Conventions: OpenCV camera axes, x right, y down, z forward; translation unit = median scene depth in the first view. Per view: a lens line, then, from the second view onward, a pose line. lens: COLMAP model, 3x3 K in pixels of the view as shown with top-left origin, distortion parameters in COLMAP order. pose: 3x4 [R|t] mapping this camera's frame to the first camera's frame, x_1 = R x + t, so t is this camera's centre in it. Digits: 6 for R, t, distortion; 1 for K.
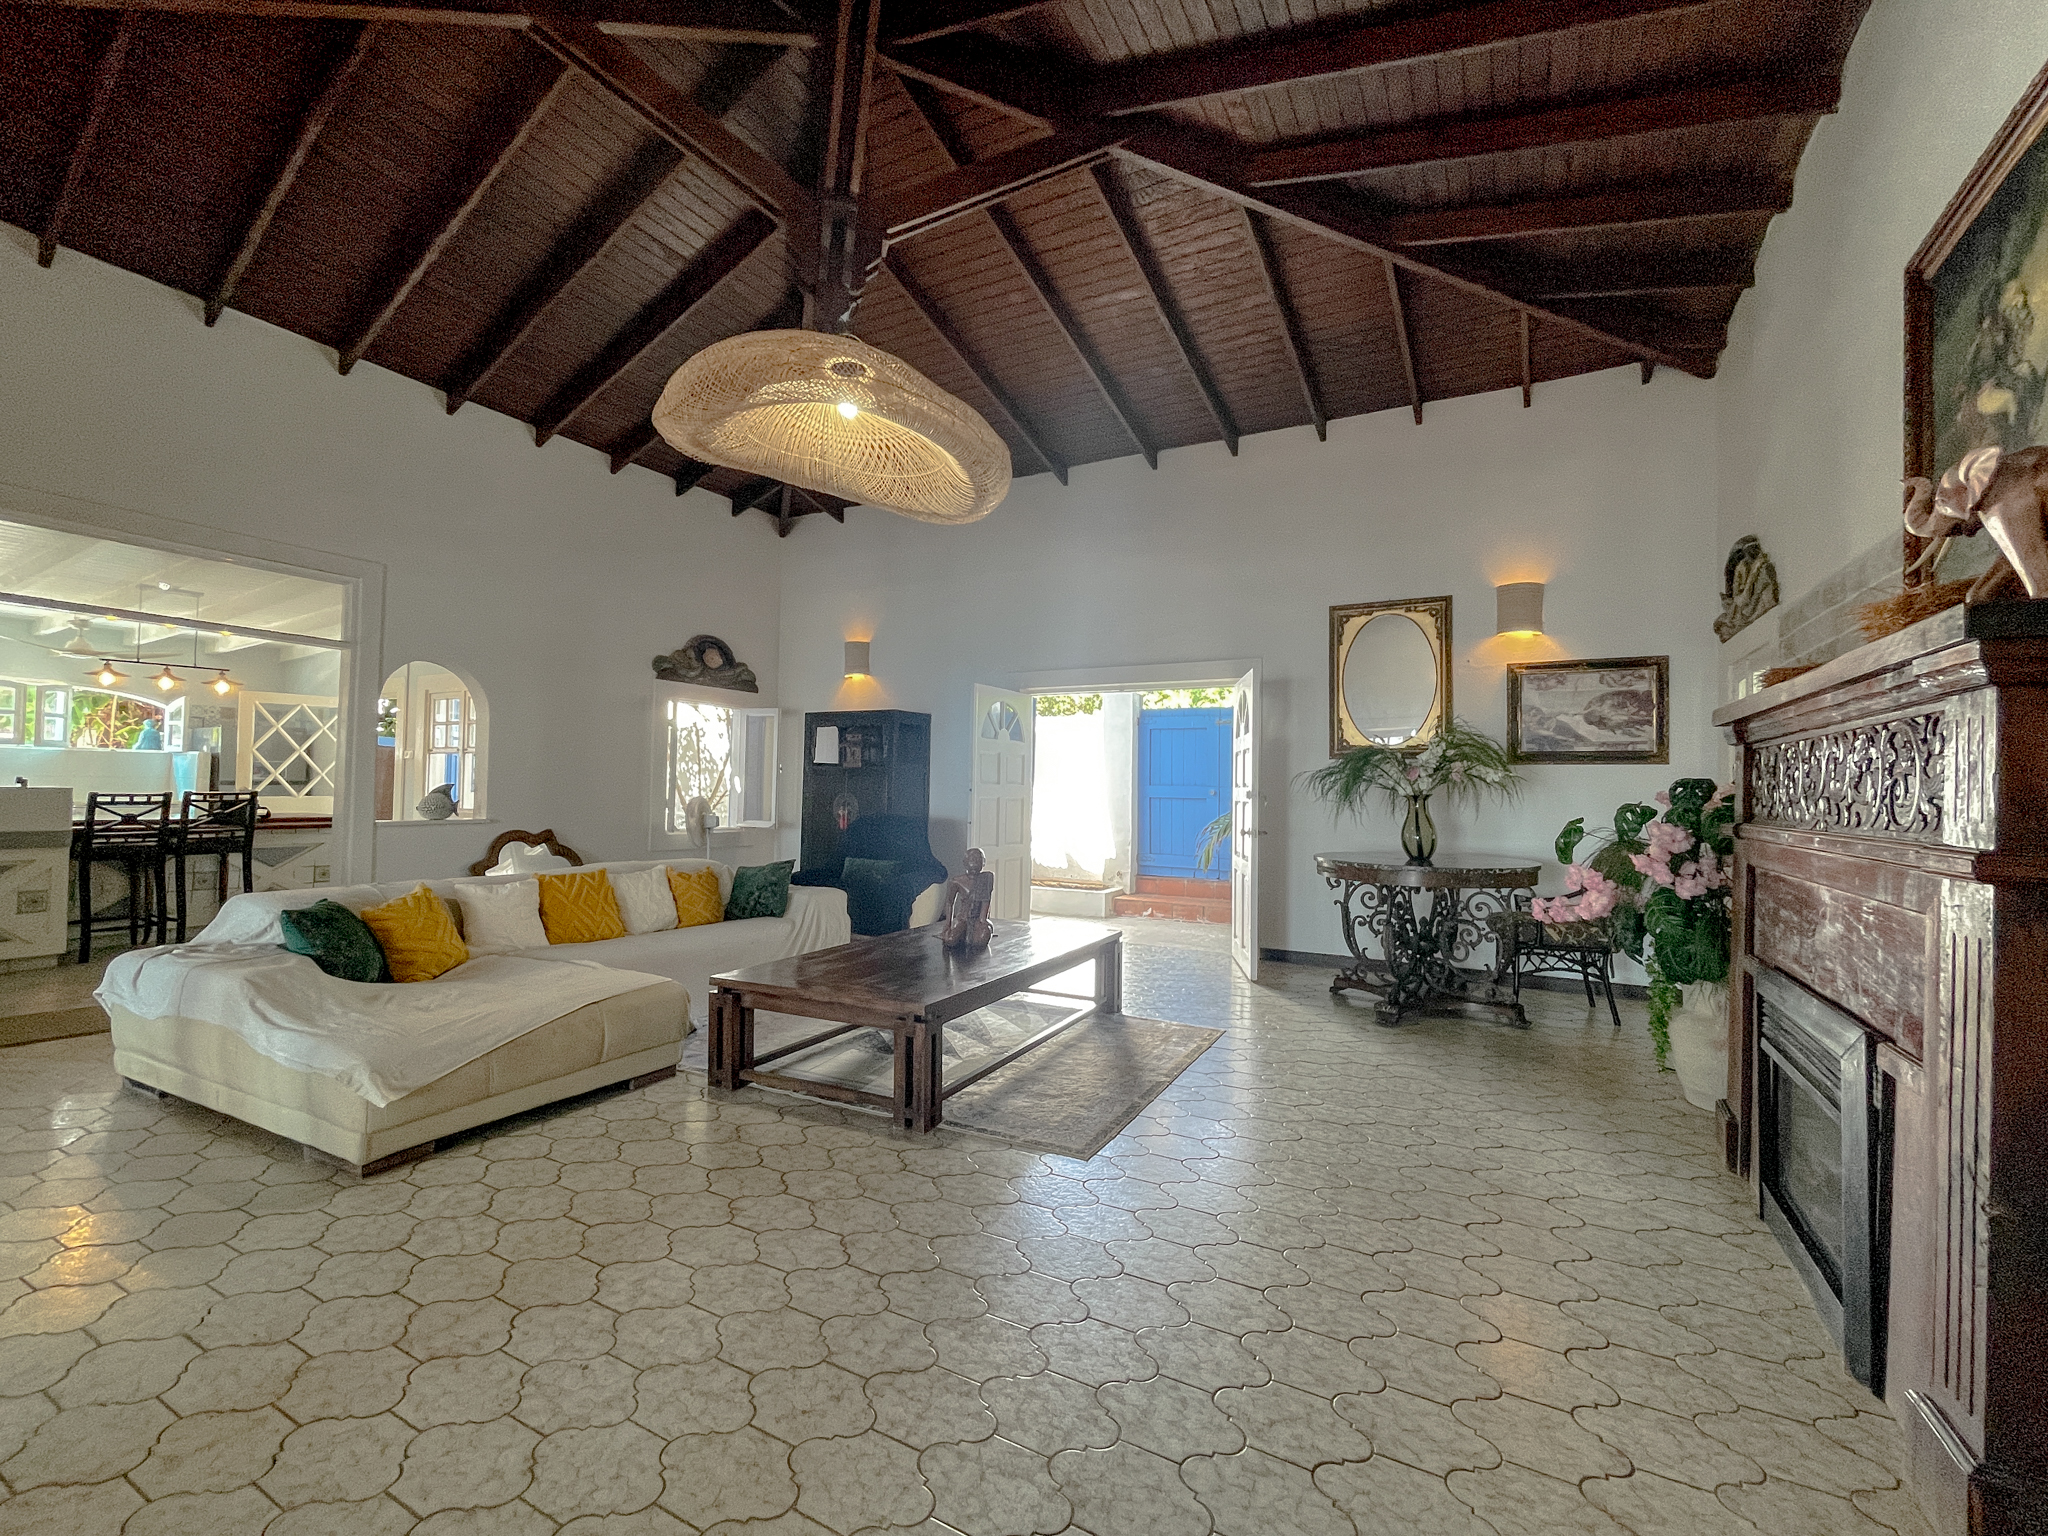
lens RADIAL K [[878.6, 0, 1036.1], [0, 878.6, 780.4], [0, 0, 1]] dist [-0.005060, 0.000946]
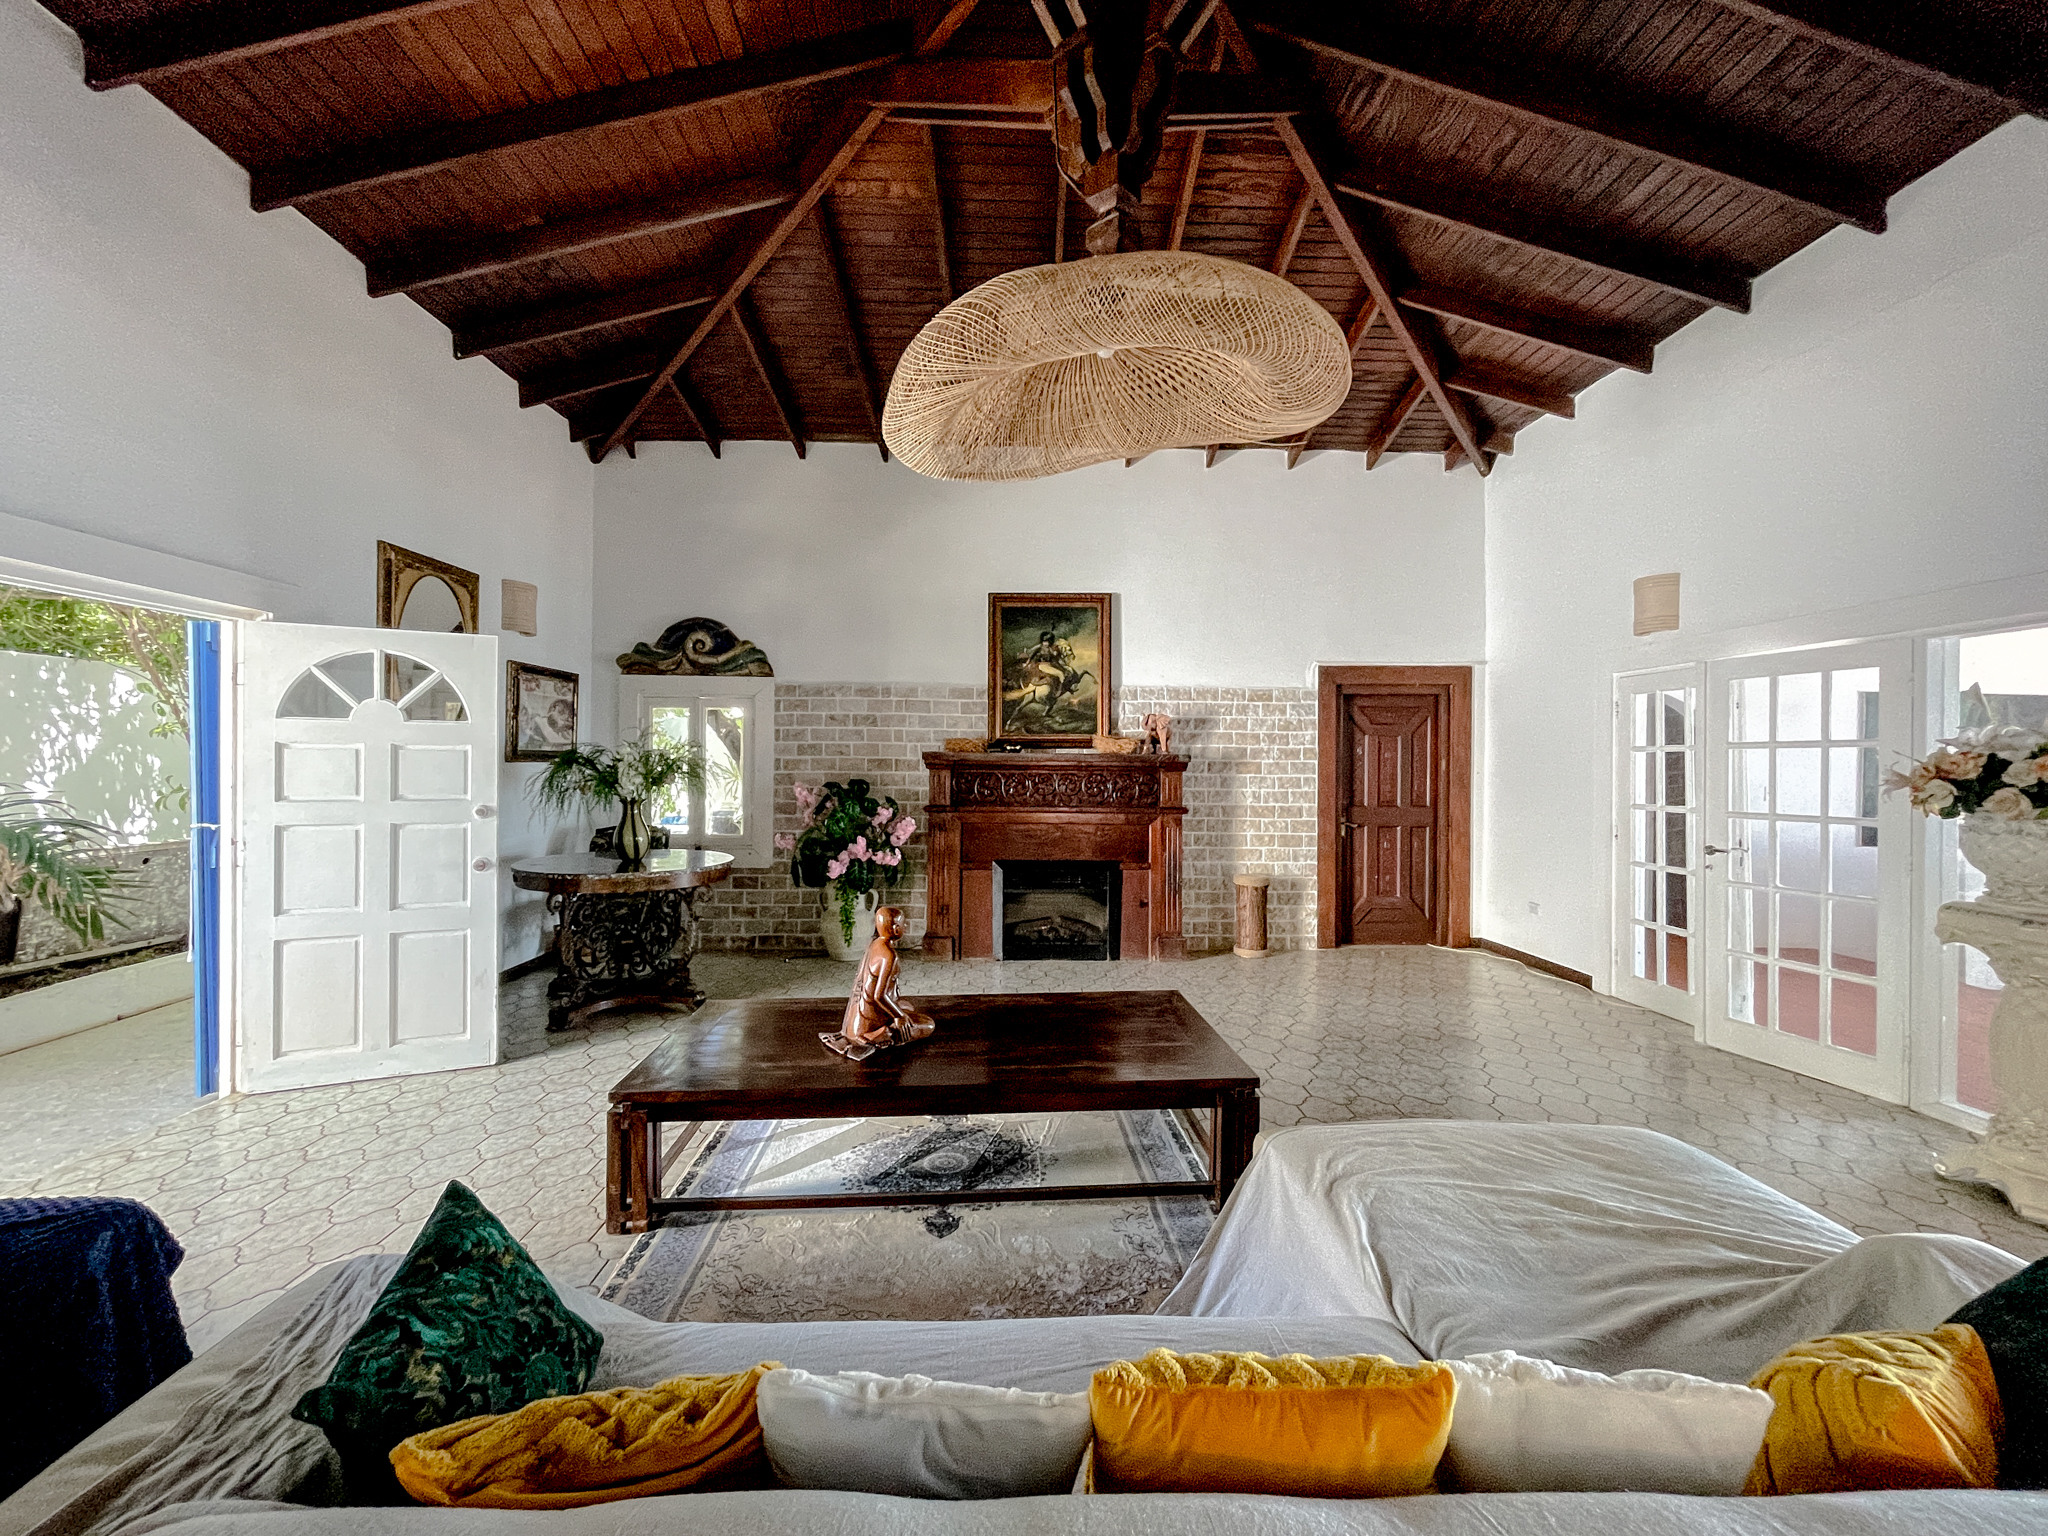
lens RADIAL K [[821.5, 0, 1022.6], [0, 821.5, 762.6], [0, 0, 1]] dist [-0.004536, -0.001485]
pose [[-0.501672, -0.017033, 0.864890, -1.193710], [-0.025607, 0.999660, 0.004834, -0.080474], [-0.864679, -0.019722, -0.501938, 2.075425]]
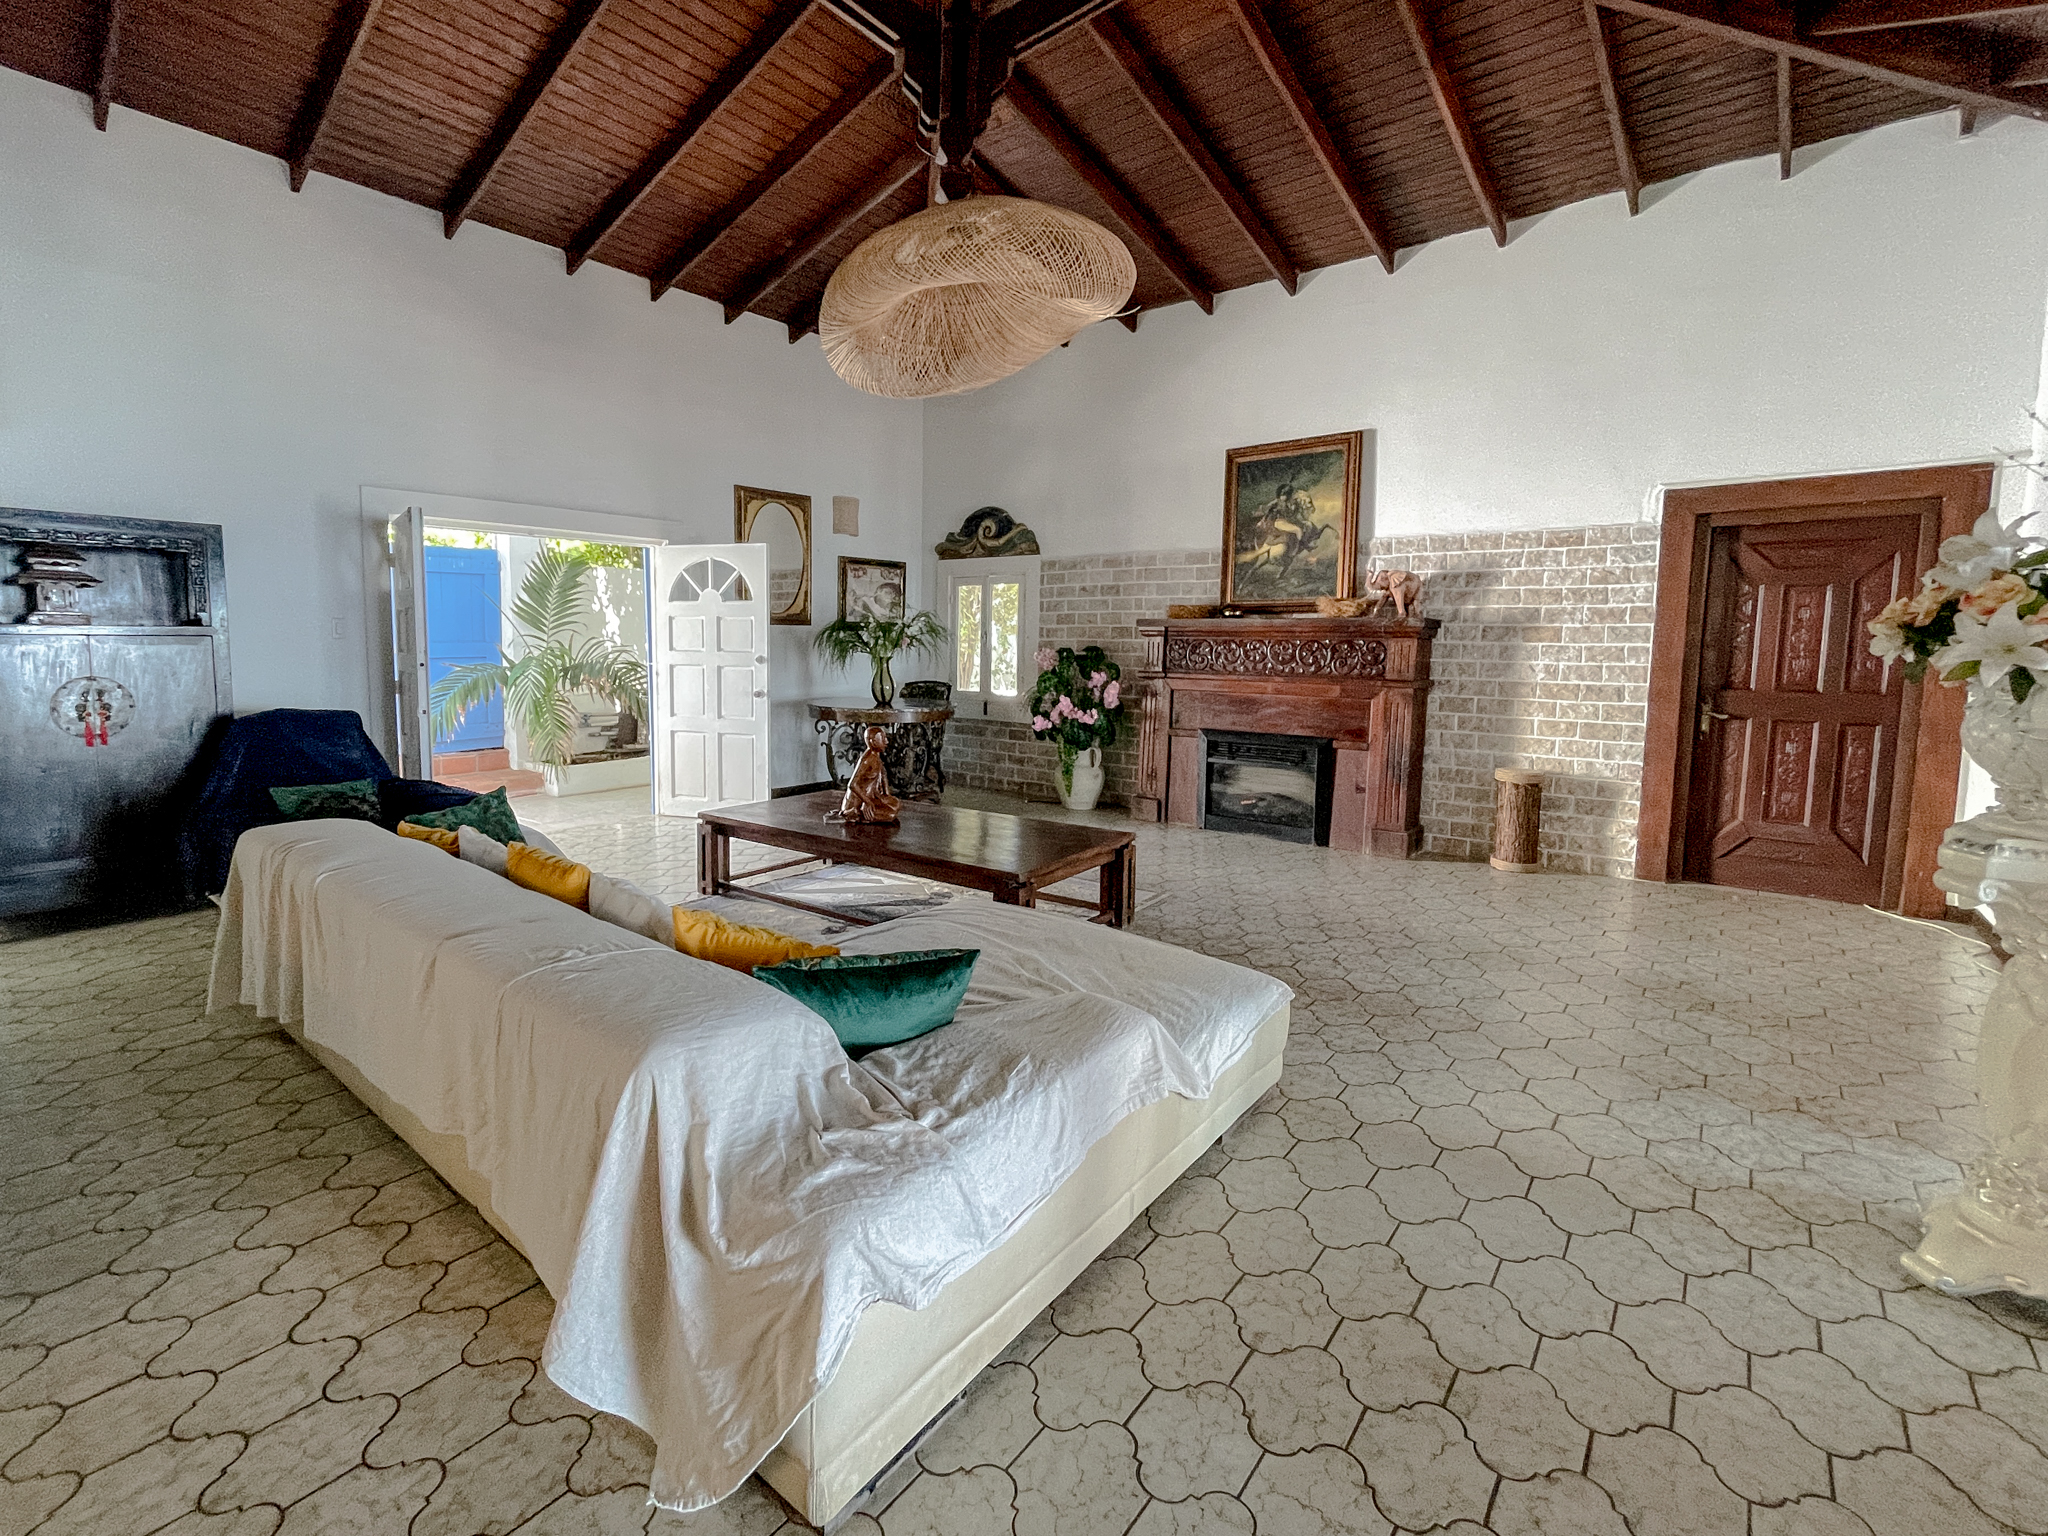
lens RADIAL K [[929.6, 0, 933.3], [0, 929.6, 727.0], [0, 0, 1]] dist [-0.010677, 0.000379]
pose [[0.224658, -0.102979, 0.968981, -1.821121], [-0.017686, 0.993805, 0.109717, -0.066312], [-0.974277, -0.041786, 0.221445, 1.148897]]
